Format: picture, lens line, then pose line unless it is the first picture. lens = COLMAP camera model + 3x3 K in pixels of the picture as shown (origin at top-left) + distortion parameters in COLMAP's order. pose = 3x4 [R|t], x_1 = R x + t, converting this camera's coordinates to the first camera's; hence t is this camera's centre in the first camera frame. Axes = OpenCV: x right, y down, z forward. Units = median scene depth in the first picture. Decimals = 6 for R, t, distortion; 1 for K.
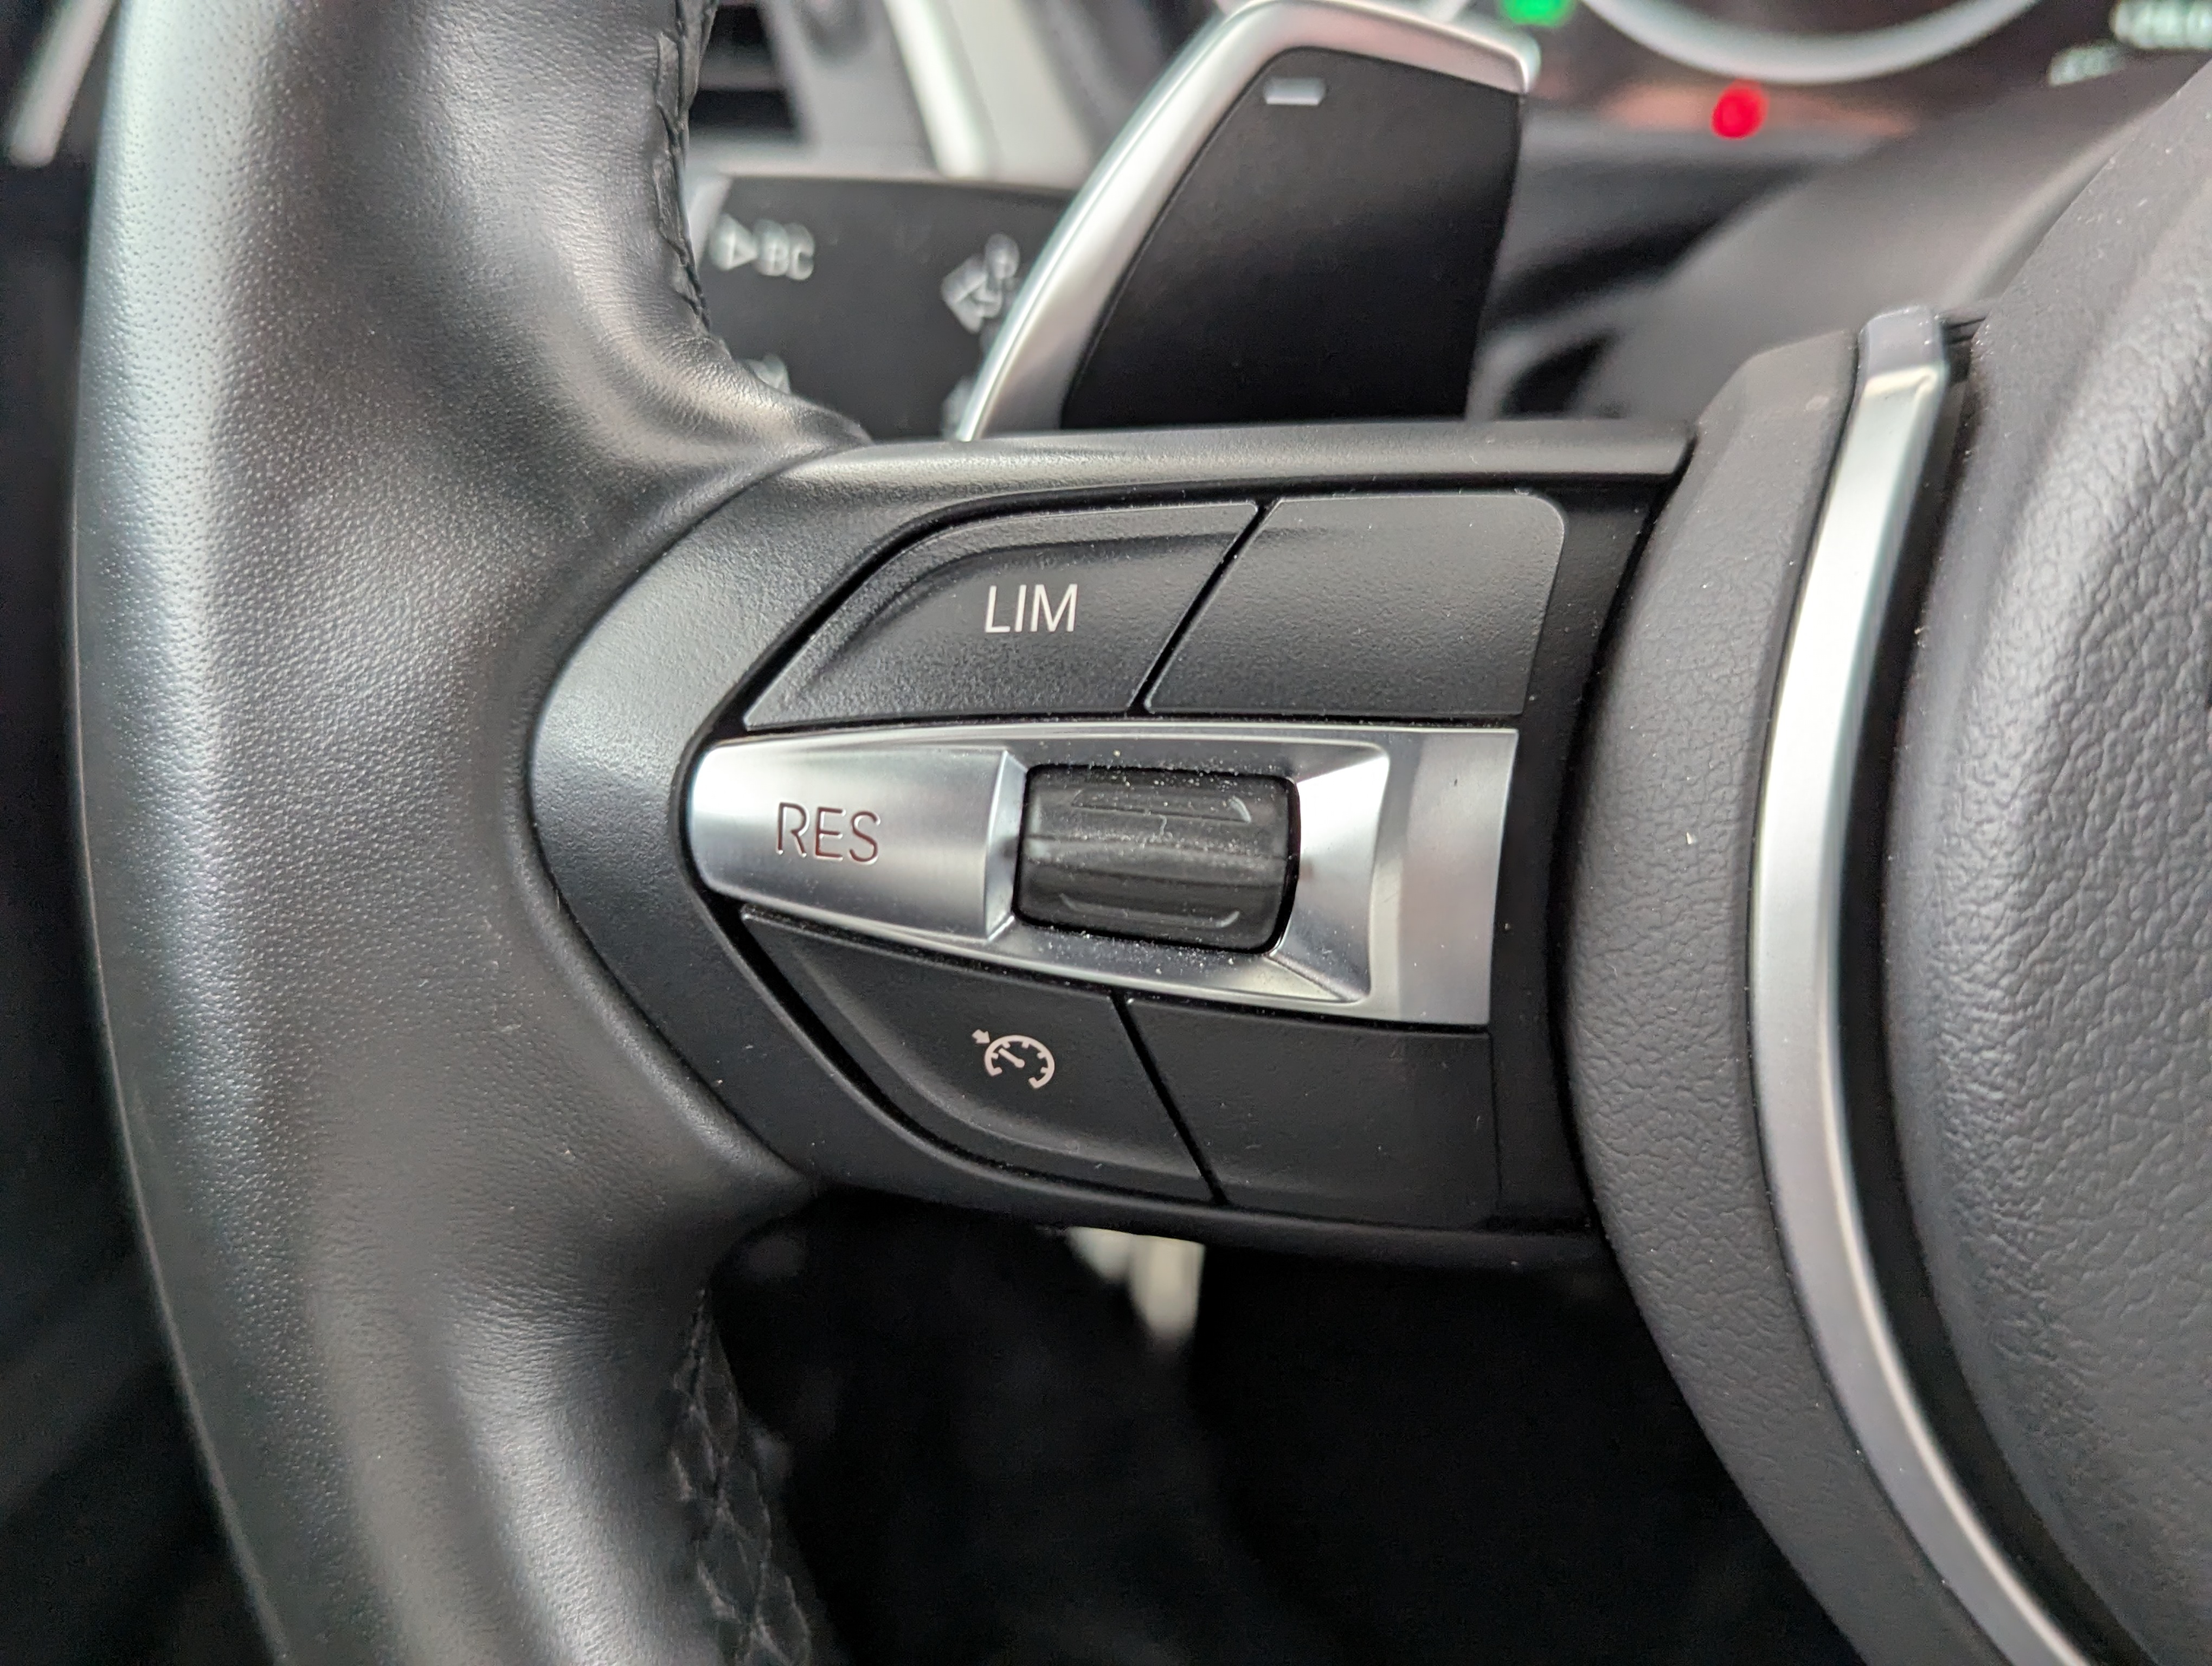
lens RADIAL K [[2116.7, 0, 1144.2], [0, 2116.7, 799.0], [0, 0, 1]] dist [0.058289, -0.122482]
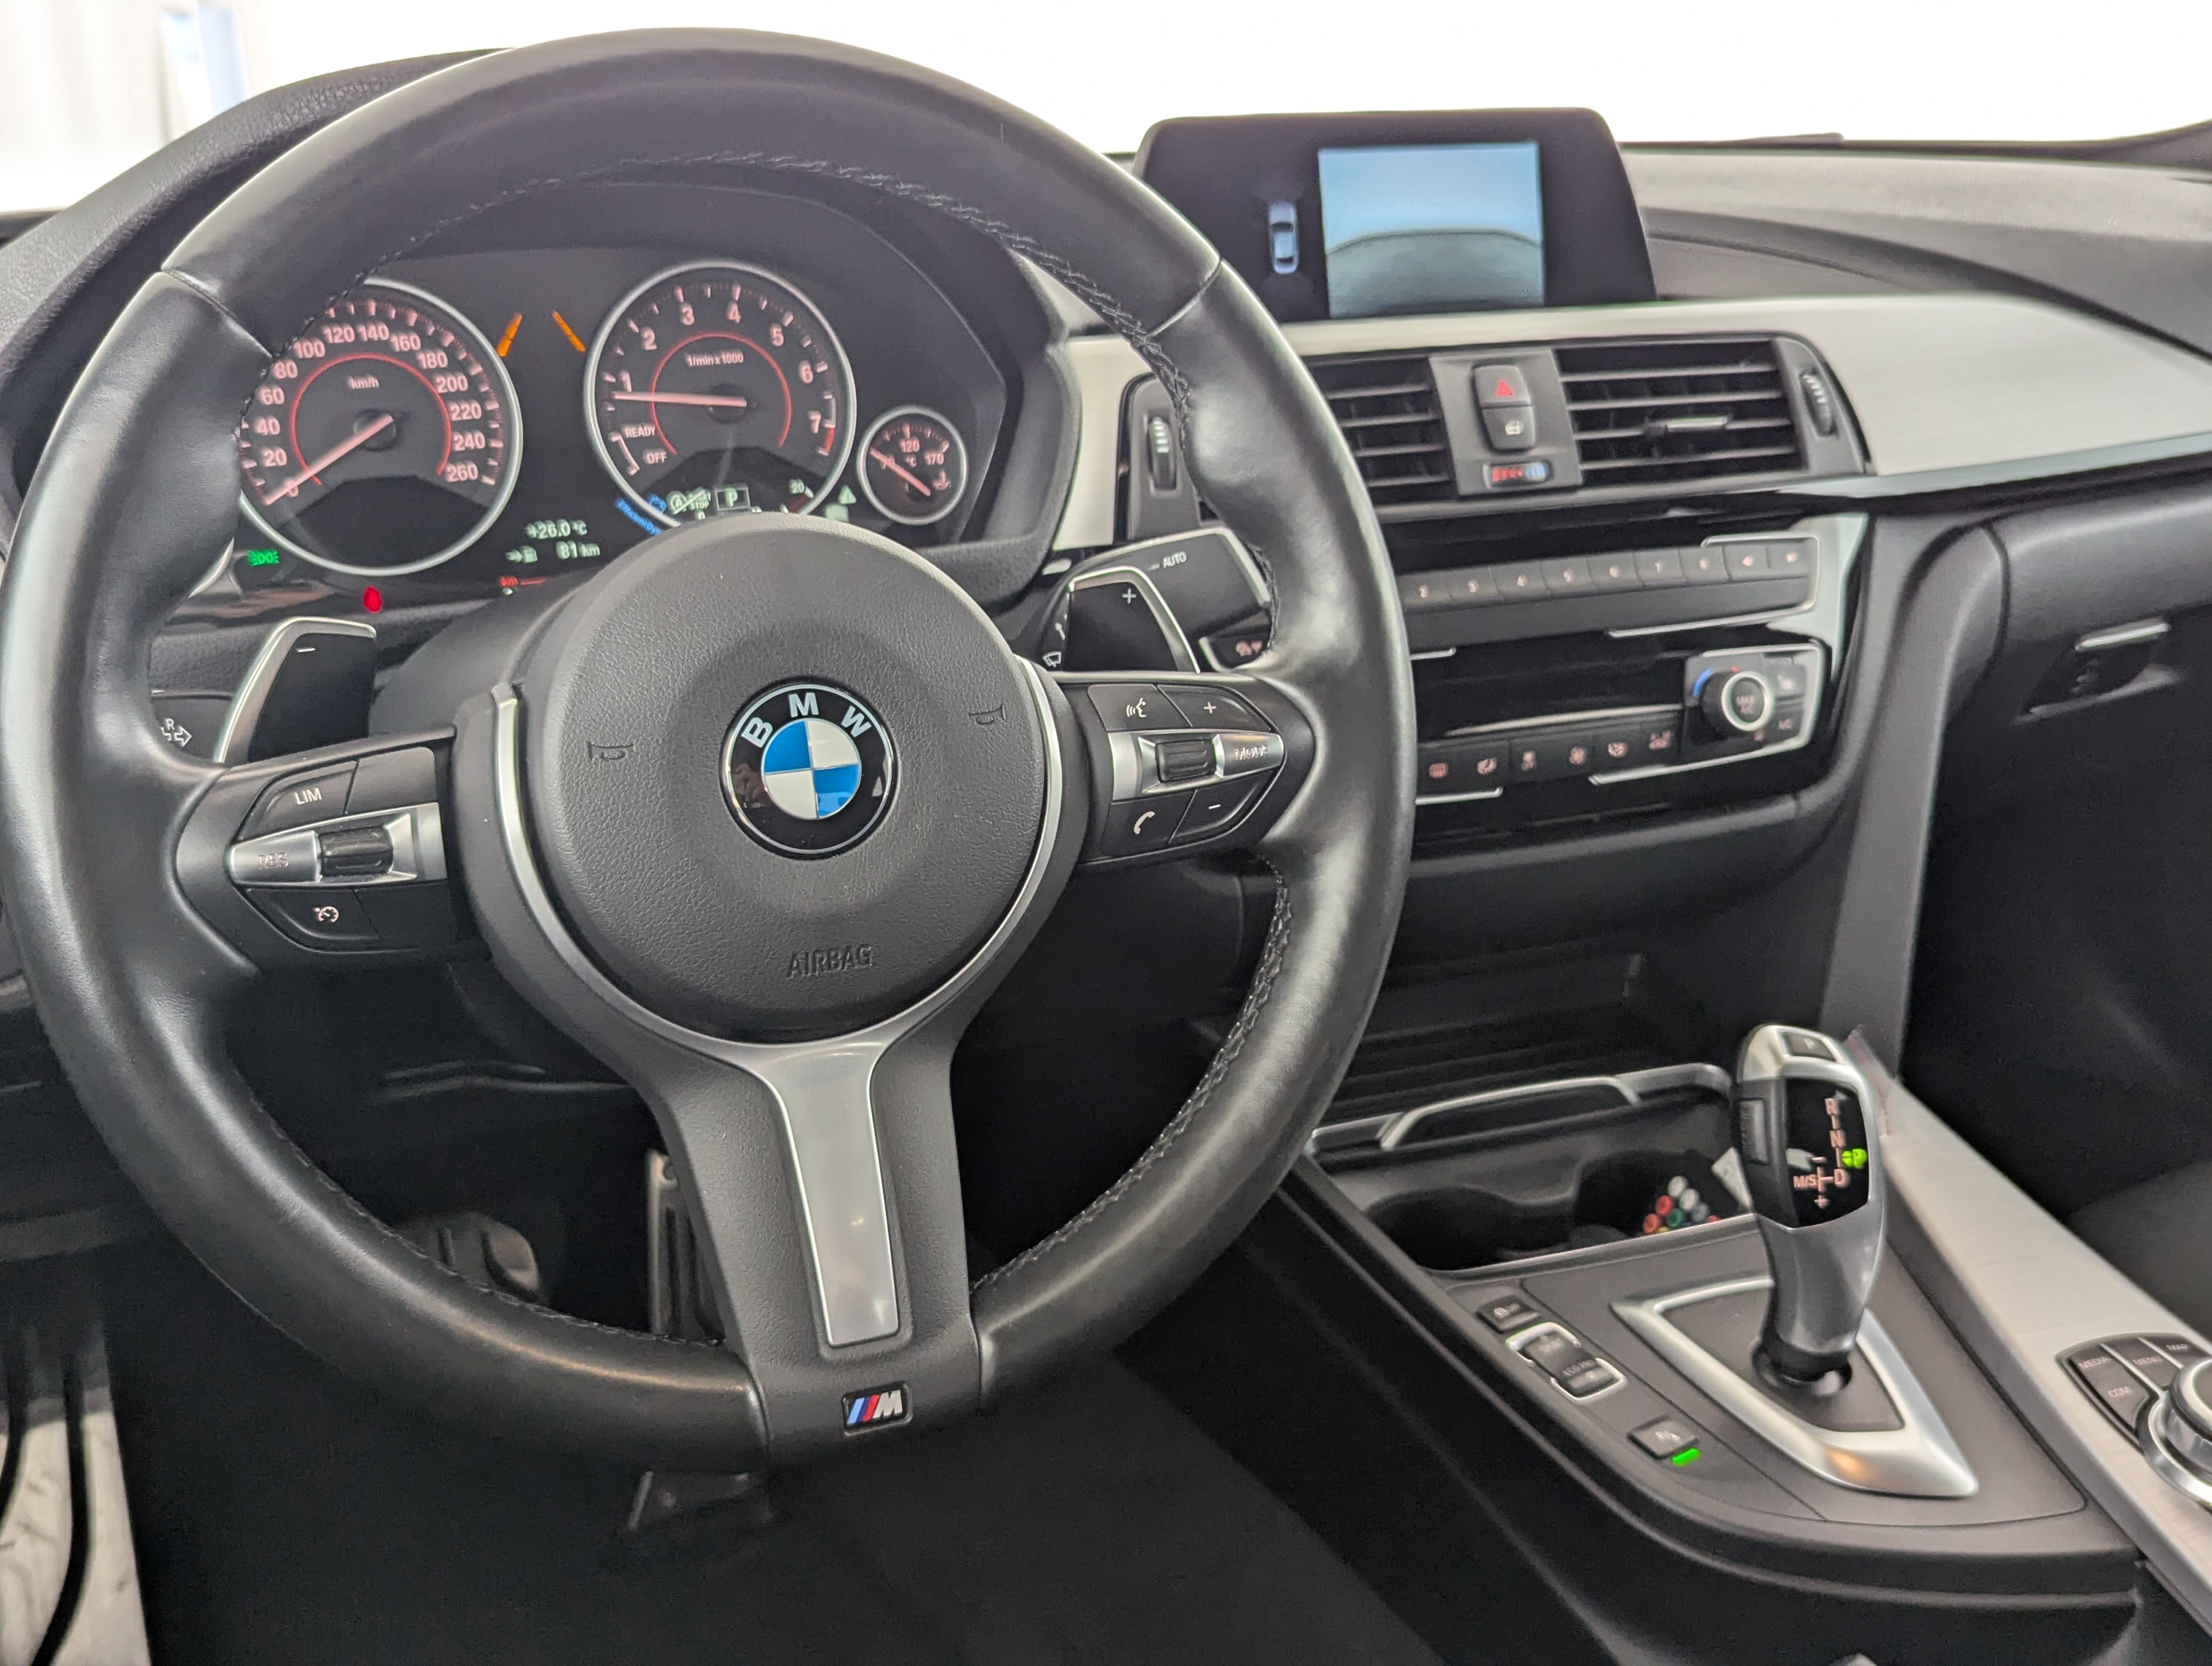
lens RADIAL K [[2098.4, 0, 1106.0], [0, 2098.4, 833.0], [0, 0, 1]] dist [0.077790, -0.206226]
pose [[0.797880, -0.197565, 0.569522, -1.099565], [0.256367, 0.966283, -0.023961, 0.441340], [-0.545585, 0.165125, 0.821627, -2.964053]]
